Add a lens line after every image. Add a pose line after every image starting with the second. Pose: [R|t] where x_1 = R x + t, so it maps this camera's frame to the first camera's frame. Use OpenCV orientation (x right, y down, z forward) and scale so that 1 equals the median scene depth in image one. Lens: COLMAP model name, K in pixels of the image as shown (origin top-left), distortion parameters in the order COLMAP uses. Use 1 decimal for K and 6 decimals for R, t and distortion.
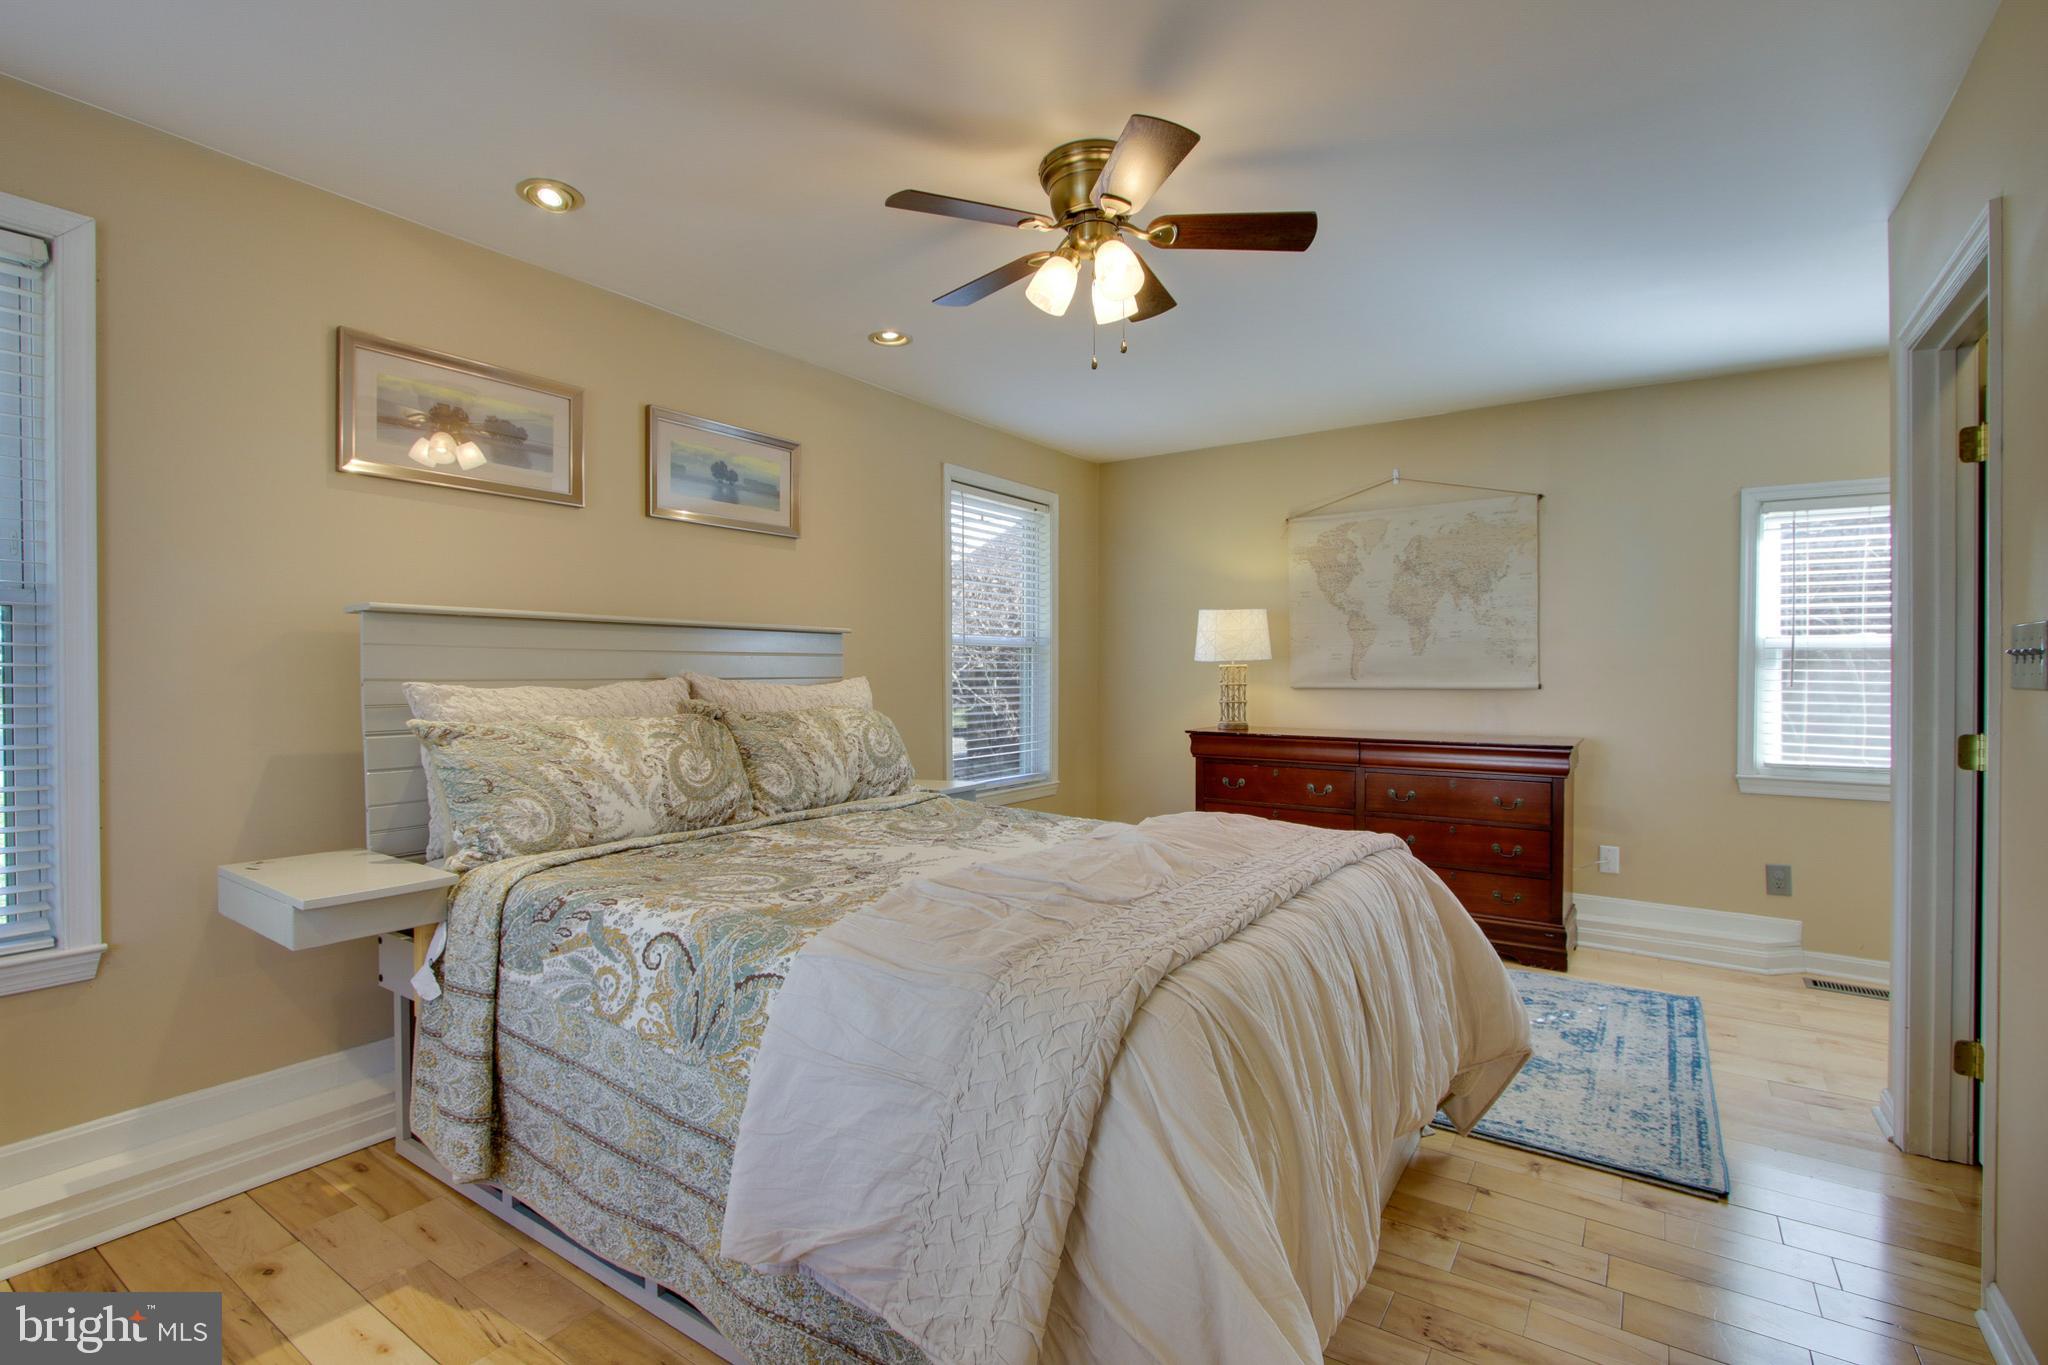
lens RADIAL K [[939.6, 0, 1028.7], [0, 939.6, 696.5], [0, 0, 1]] dist [-0.020920, 0.004868]
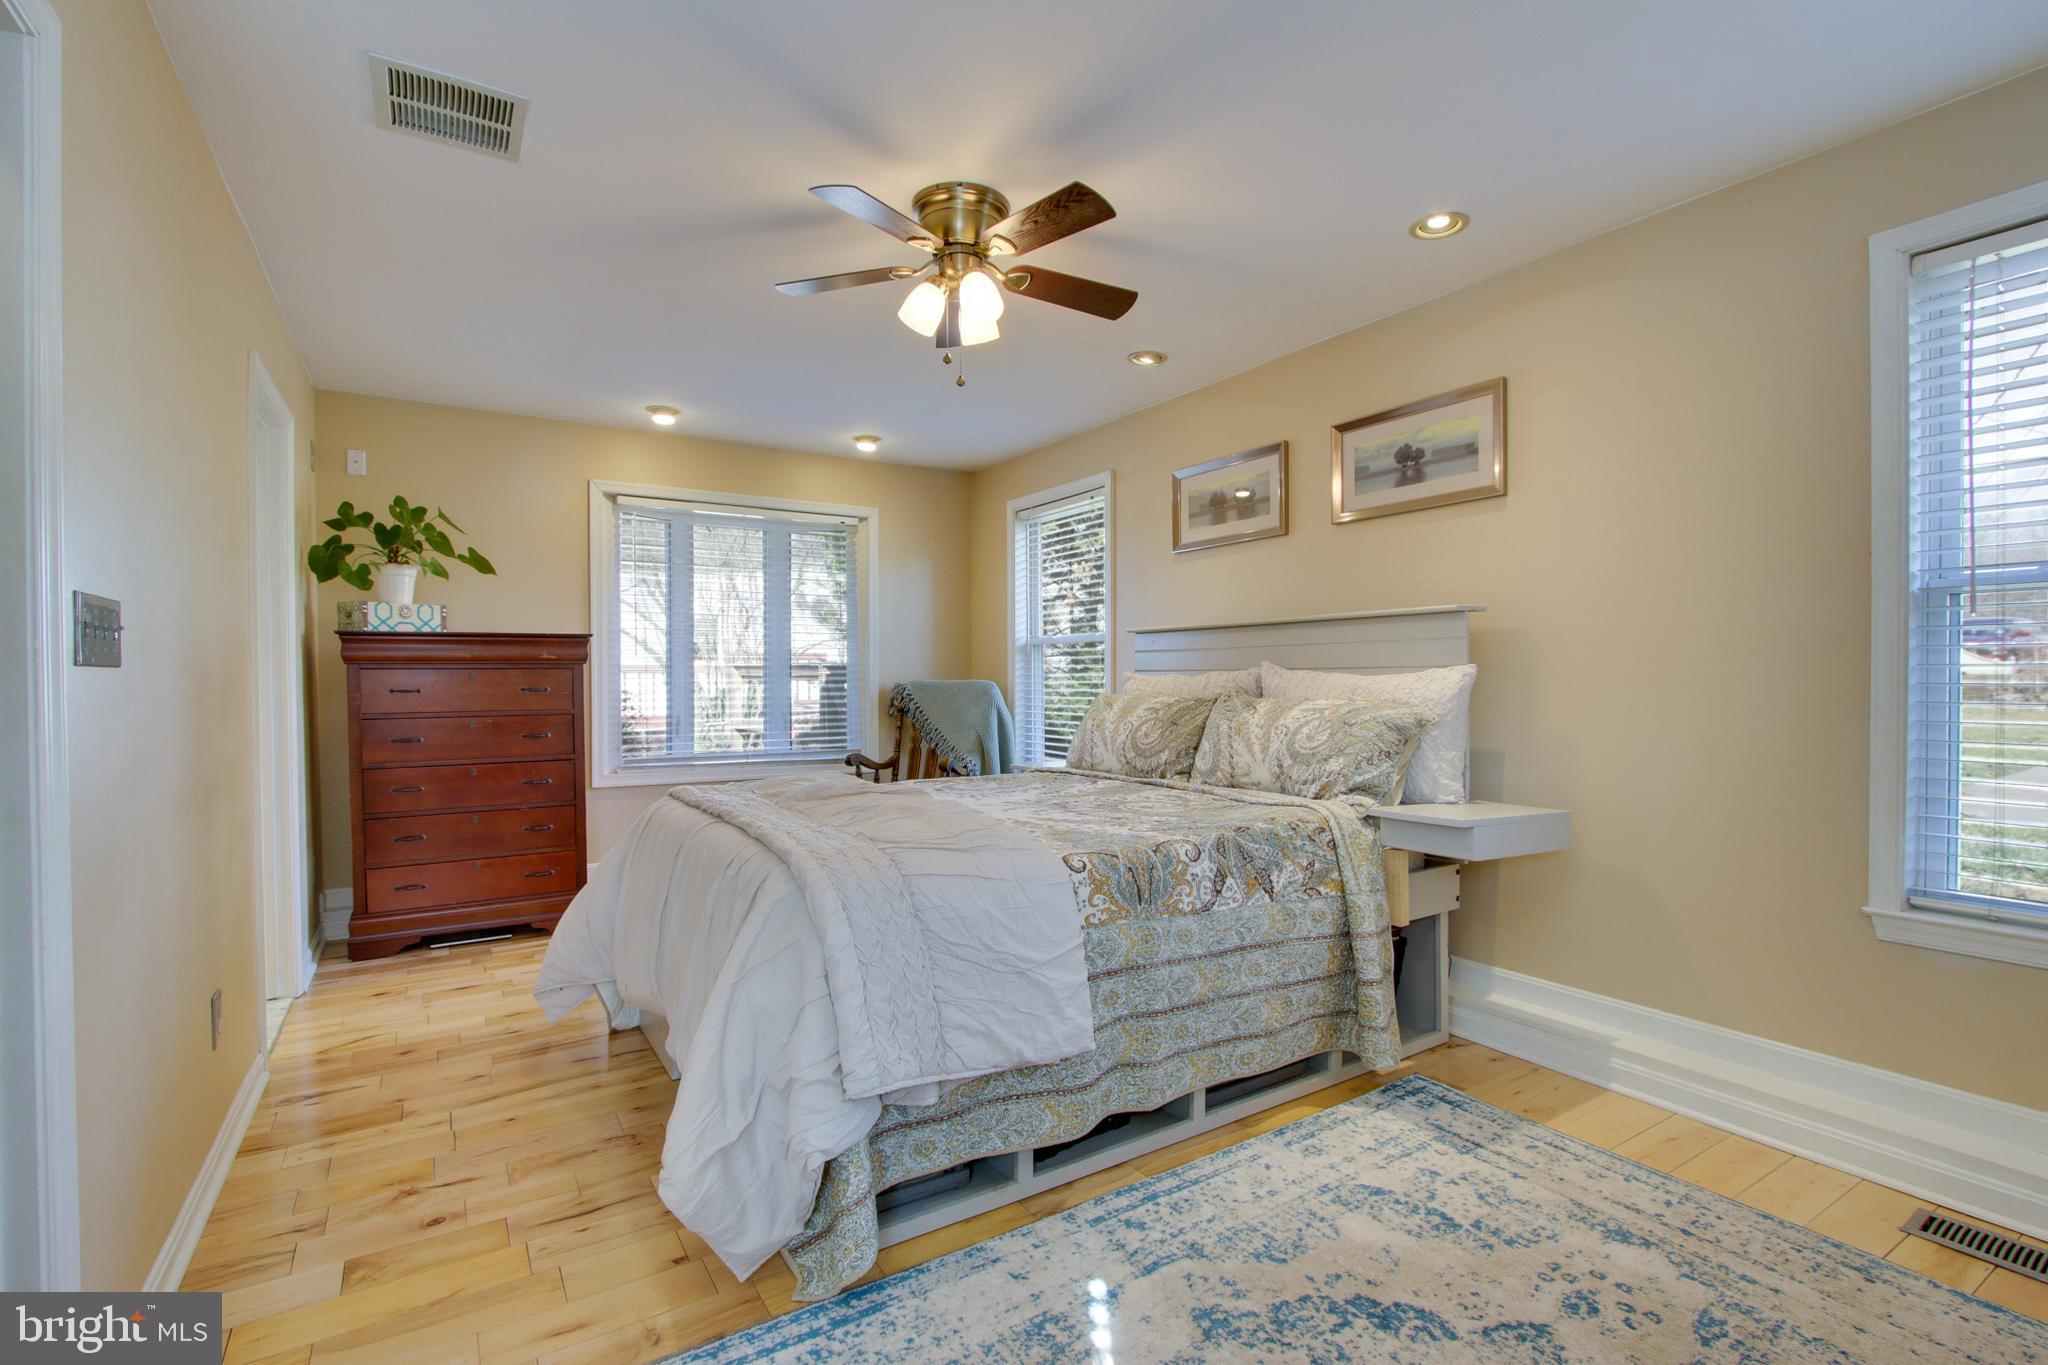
lens RADIAL K [[939.6, 0, 1028.7], [0, 939.6, 696.5], [0, 0, 1]] dist [-0.020920, 0.004868]
pose [[-0.405260, 0.020029, -0.913982, 0.824105], [-0.013443, 0.999521, 0.027863, -0.012767], [0.914102, 0.023578, -0.404797, 1.184521]]
